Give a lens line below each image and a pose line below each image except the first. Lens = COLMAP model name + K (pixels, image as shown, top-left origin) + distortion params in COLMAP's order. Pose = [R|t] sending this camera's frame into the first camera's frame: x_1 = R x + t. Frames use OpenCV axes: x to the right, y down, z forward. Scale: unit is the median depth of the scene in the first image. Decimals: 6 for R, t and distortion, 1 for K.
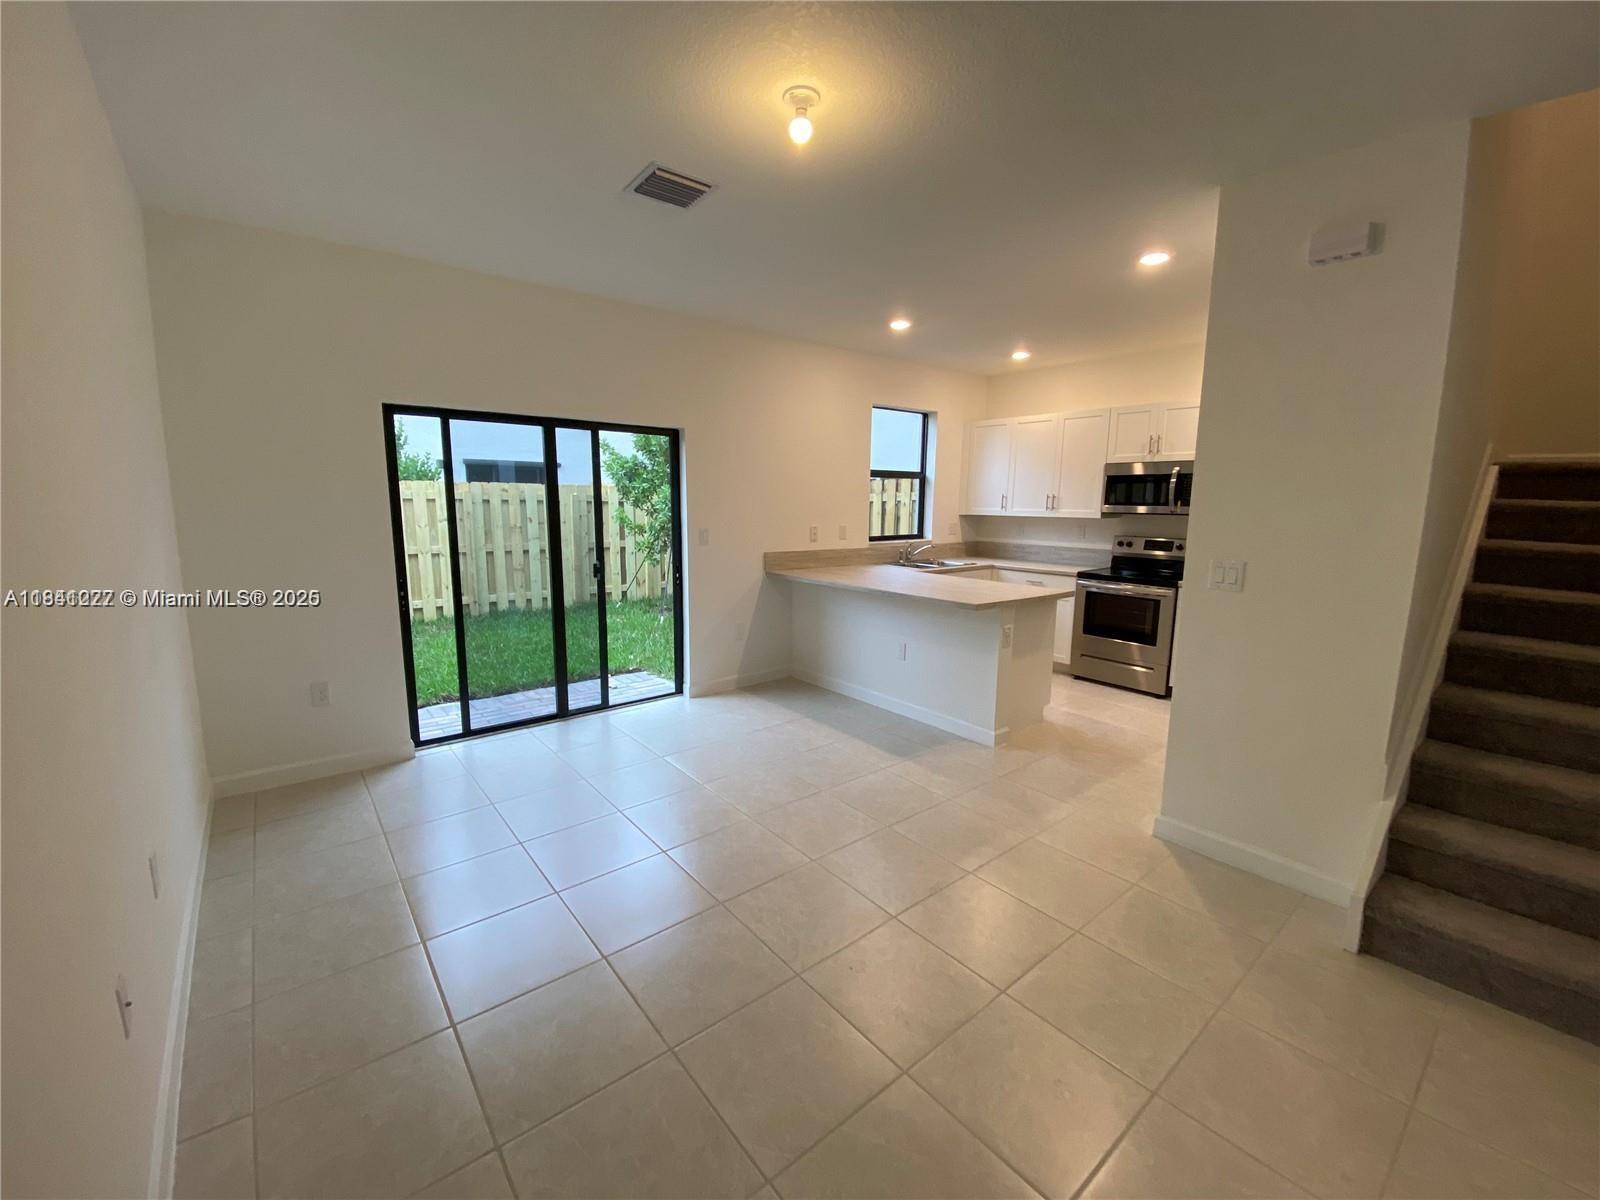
lens RADIAL K [[632.0, 0, 790.6], [0, 632.0, 594.9], [0, 0, 1]] dist [-0.017993, -0.006673]
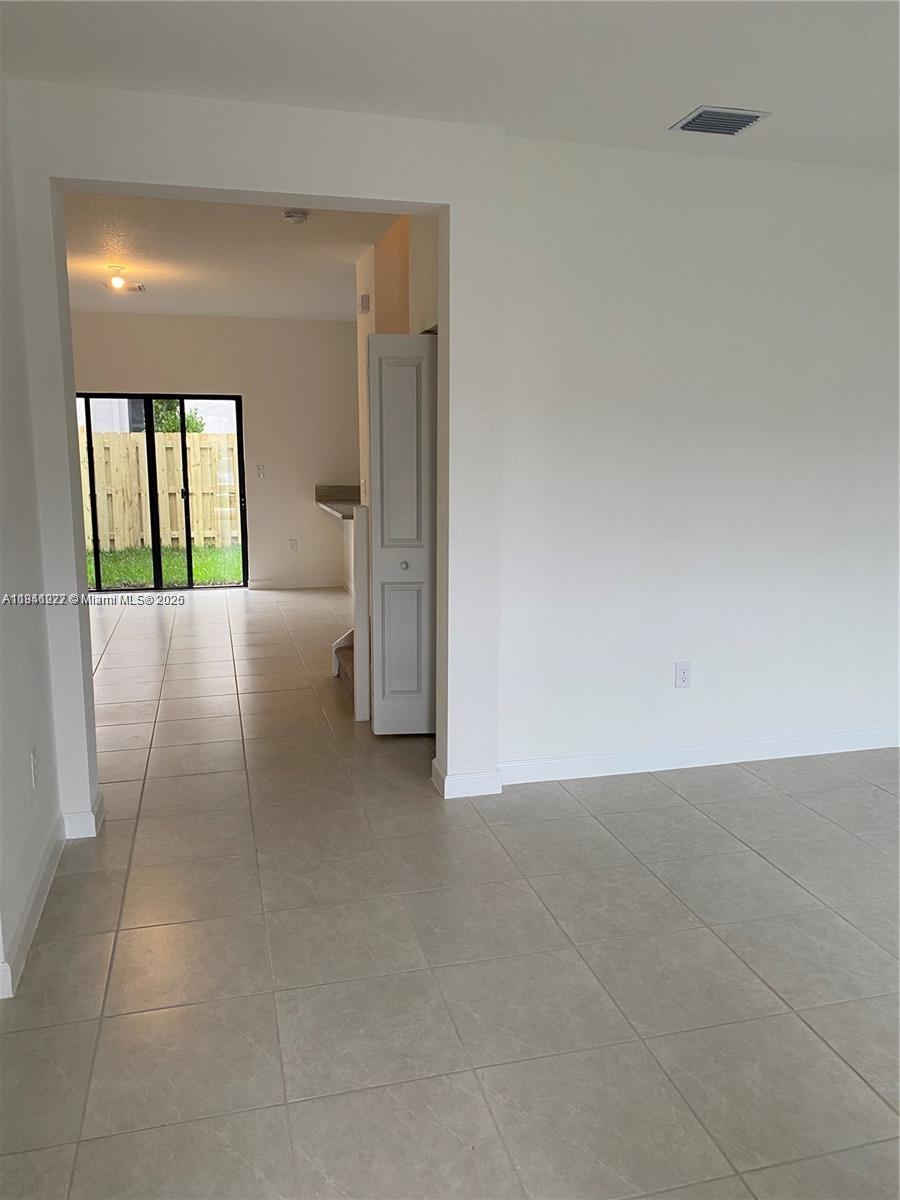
lens RADIAL K [[909.6, 0, 453.5], [0, 909.6, 600.2], [0, 0, 1]] dist [0.010547, -0.027896]
pose [[0.907079, 0.064207, -0.416034, 1.096134], [-0.058676, 0.997936, 0.026082, 0.110637], [0.416850, 0.000752, 0.908975, -0.642982]]
